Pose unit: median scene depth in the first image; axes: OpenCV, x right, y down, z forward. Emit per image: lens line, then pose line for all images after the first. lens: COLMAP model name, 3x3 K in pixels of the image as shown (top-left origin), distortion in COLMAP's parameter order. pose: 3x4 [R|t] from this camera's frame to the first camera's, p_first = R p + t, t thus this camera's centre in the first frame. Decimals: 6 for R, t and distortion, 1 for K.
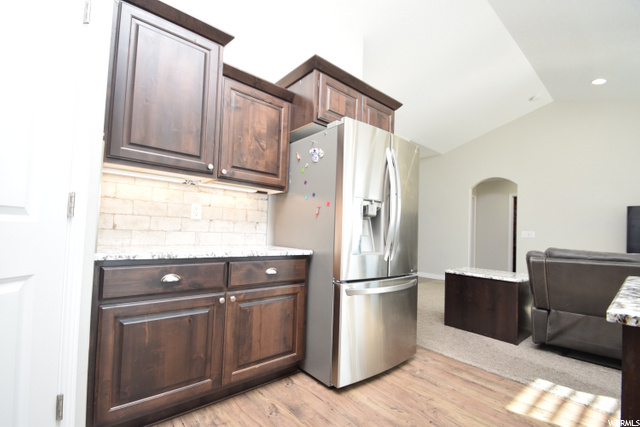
lens RADIAL K [[280.9, 0, 316.7], [0, 280.9, 221.7], [0, 0, 1]] dist [0.014274, -0.018673]
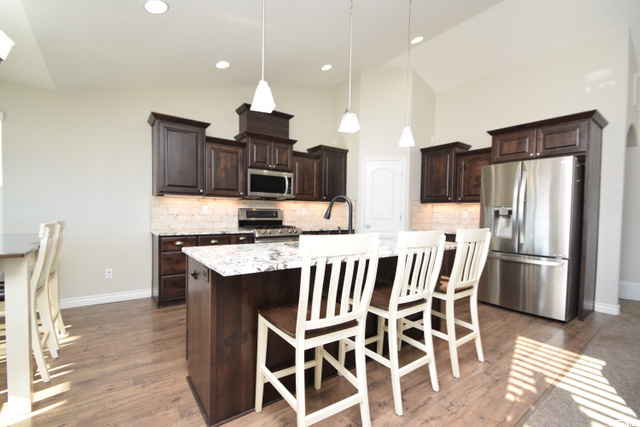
lens RADIAL K [[280.9, 0, 316.7], [0, 280.9, 221.7], [0, 0, 1]] dist [0.014274, -0.018673]
pose [[-0.075142, -0.006144, -0.997154, 2.325812], [0.019010, 0.999790, -0.007593, 0.009206], [0.996992, -0.019527, -0.075009, -0.017950]]
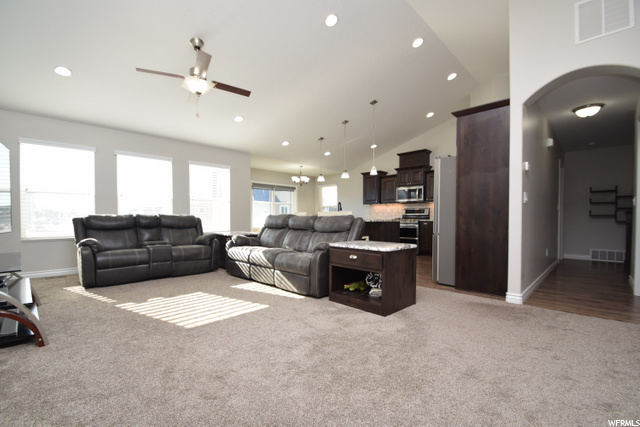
lens RADIAL K [[280.9, 0, 316.7], [0, 280.9, 221.7], [0, 0, 1]] dist [0.014274, -0.018673]
pose [[-0.996039, -0.040266, -0.079283, 1.628961], [-0.038057, 0.998849, -0.029181, 0.259064], [0.080367, -0.026048, -0.996425, 3.605329]]
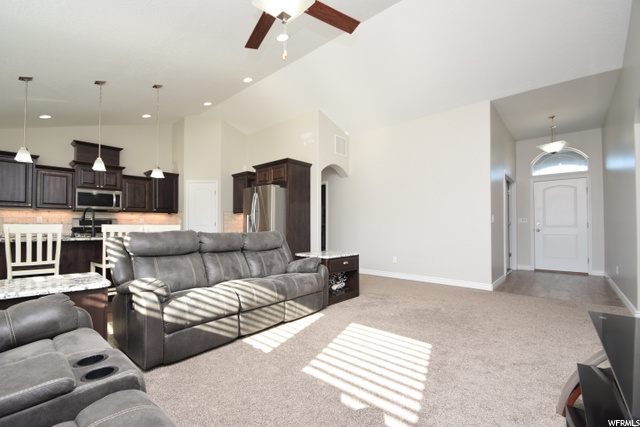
lens RADIAL K [[280.9, 0, 316.7], [0, 280.9, 221.7], [0, 0, 1]] dist [0.014274, -0.018673]
pose [[0.138823, -0.055047, -0.988786, 3.478982], [0.043834, 0.997817, -0.049395, 0.182395], [0.989347, -0.036485, 0.140932, 1.447112]]
